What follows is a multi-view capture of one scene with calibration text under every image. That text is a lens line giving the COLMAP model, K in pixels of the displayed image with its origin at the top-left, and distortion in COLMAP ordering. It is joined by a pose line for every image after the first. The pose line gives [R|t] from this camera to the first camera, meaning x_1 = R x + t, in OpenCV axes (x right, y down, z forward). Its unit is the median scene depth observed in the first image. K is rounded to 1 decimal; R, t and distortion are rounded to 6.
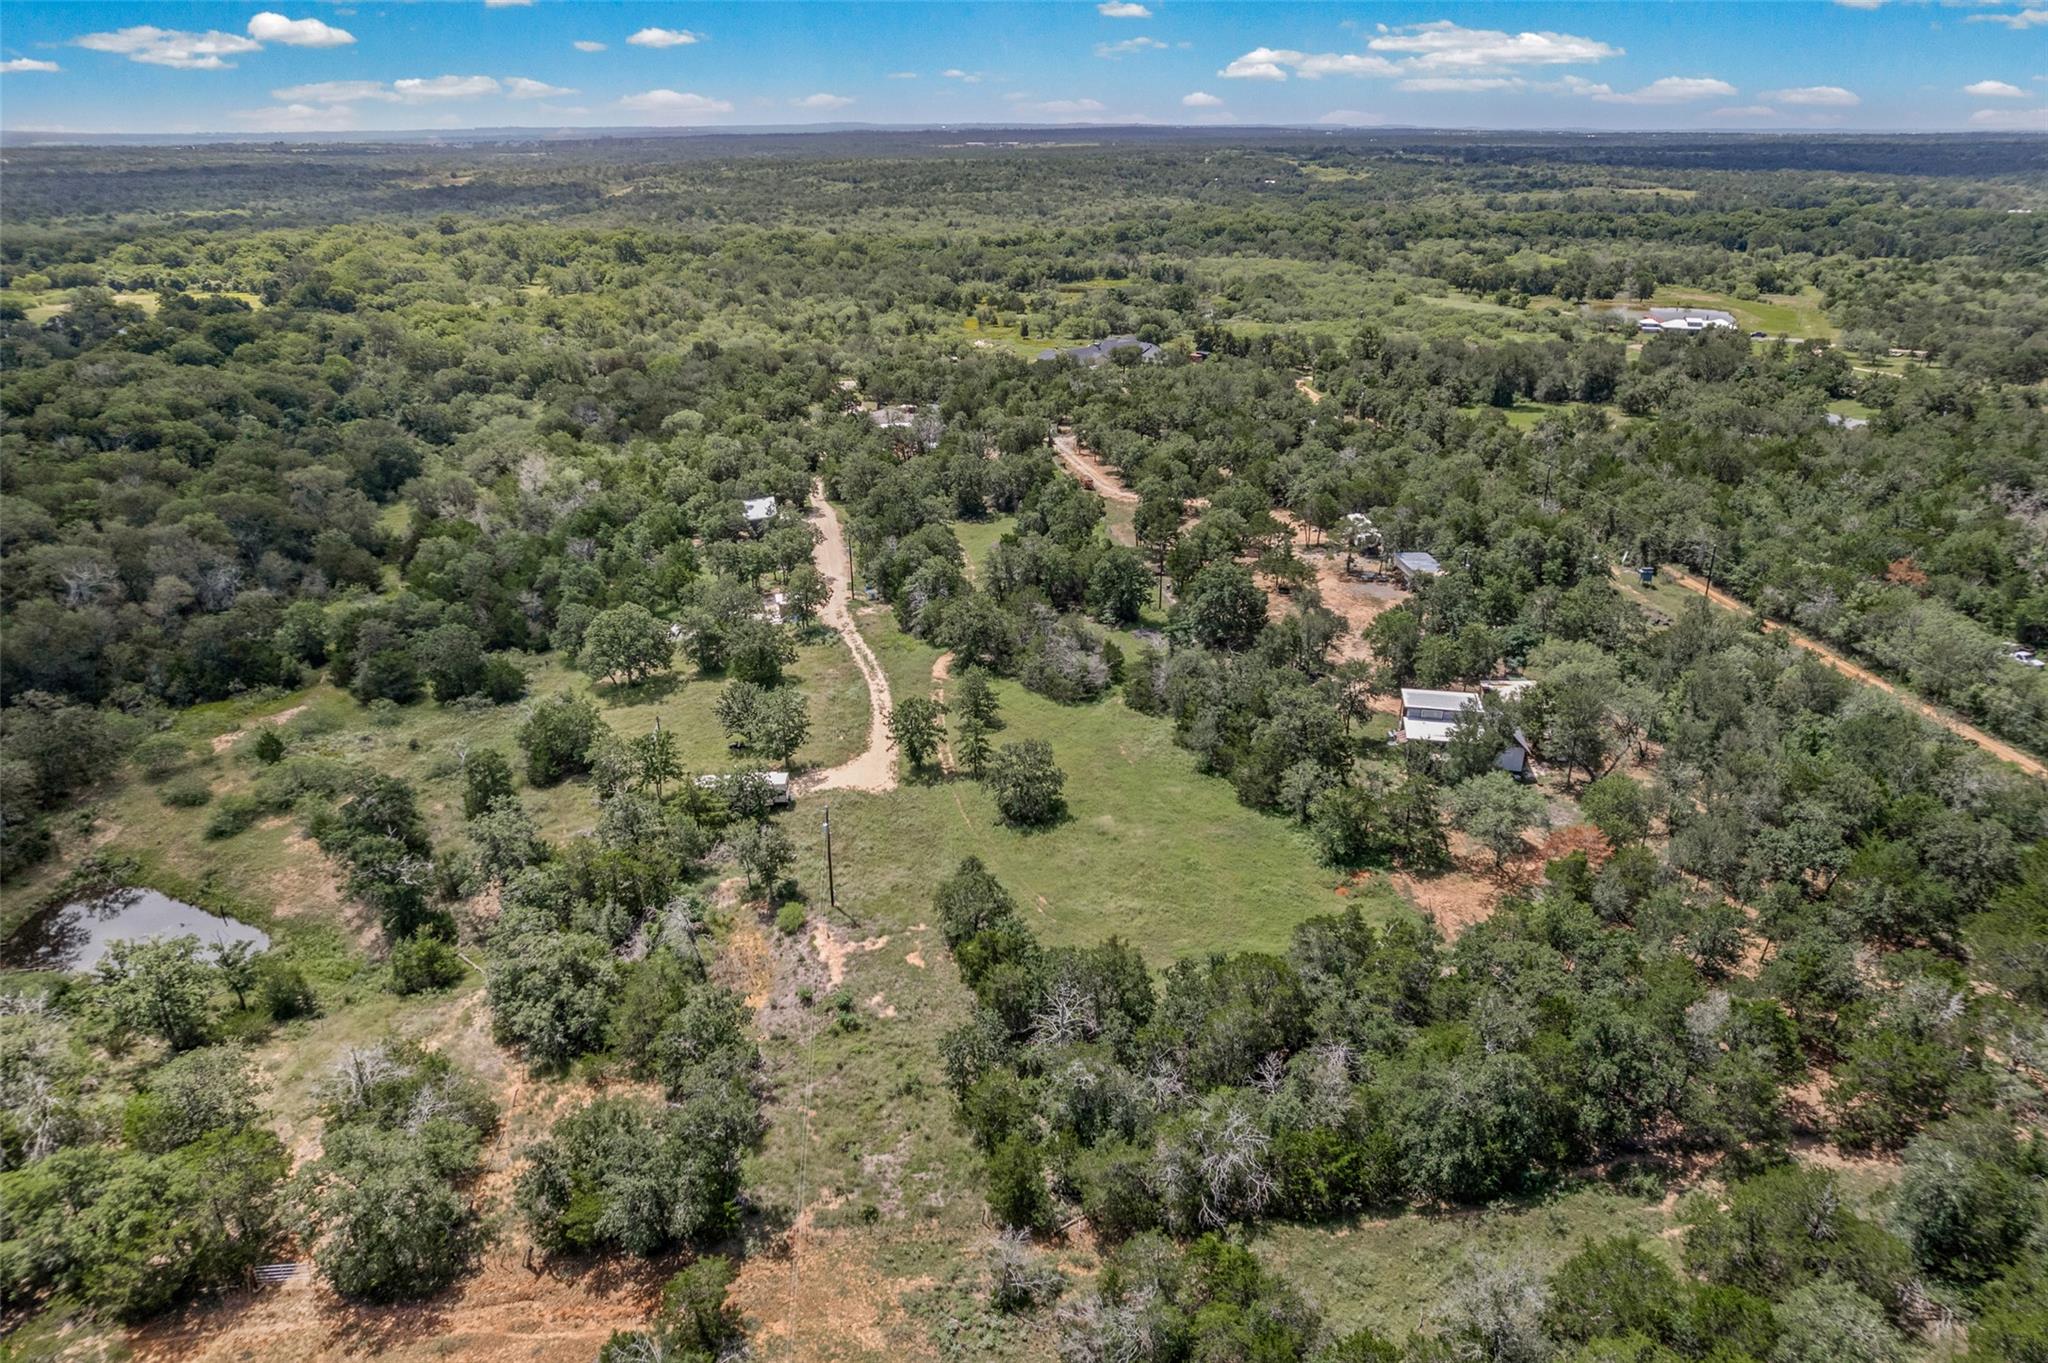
lens RADIAL K [[1315.5, 0, 1031.6], [0, 1315.5, 681.5], [0, 0, 1]] dist [-0.087059, 0.080609]
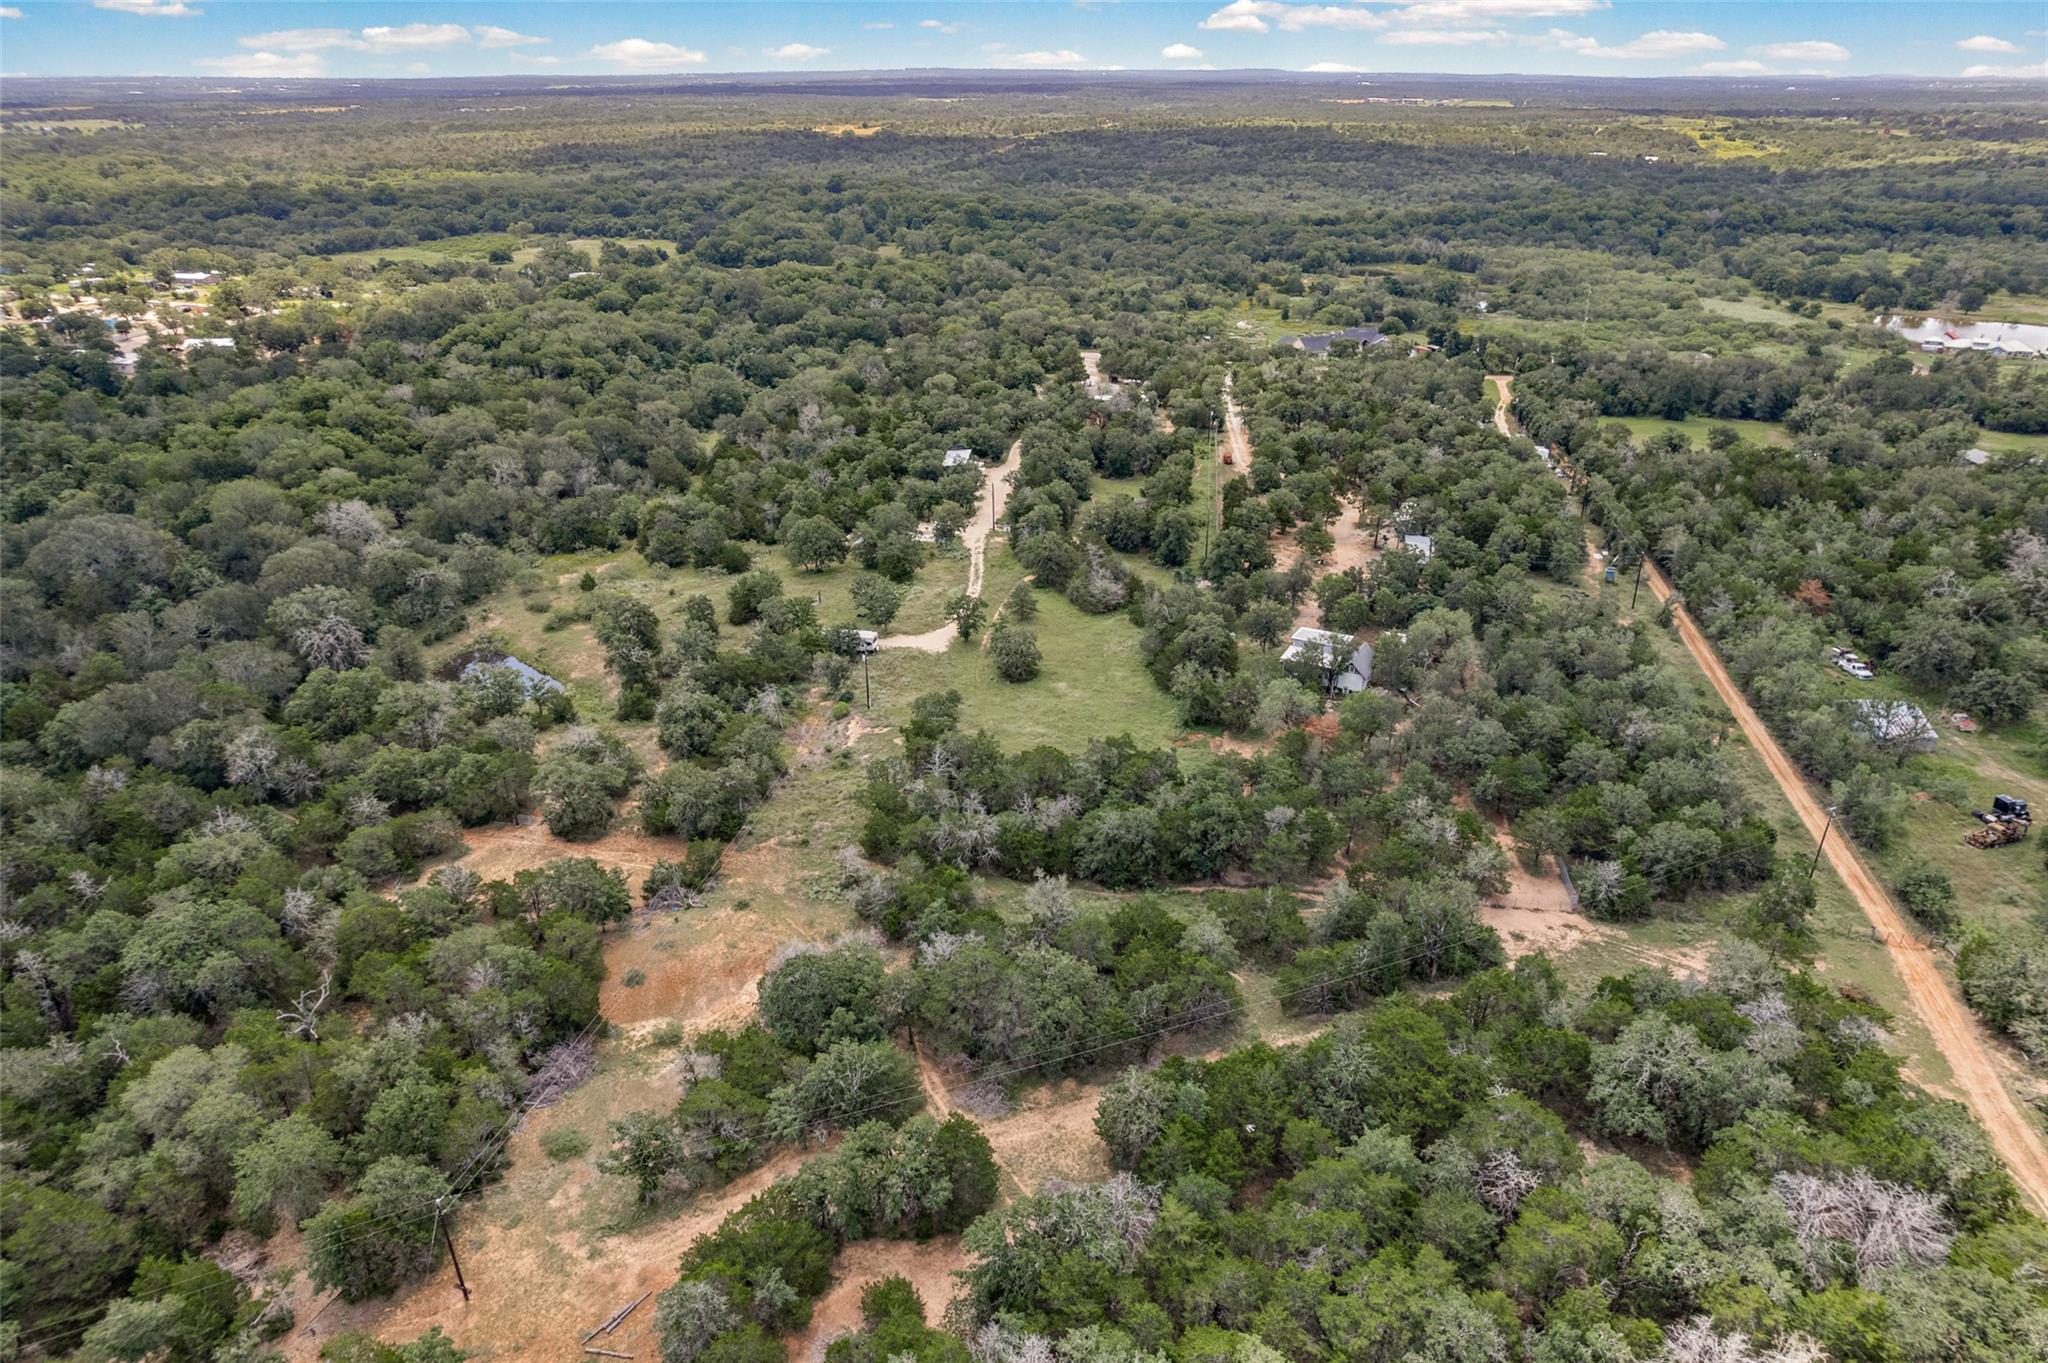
lens RADIAL K [[1315.5, 0, 1031.6], [0, 1315.5, 681.5], [0, 0, 1]] dist [-0.087059, 0.080609]
pose [[0.957547, 0.126113, -0.259228, 0.261937], [-0.116470, 0.991817, 0.052291, 0.016532], [0.263701, -0.019879, 0.964400, -0.294940]]
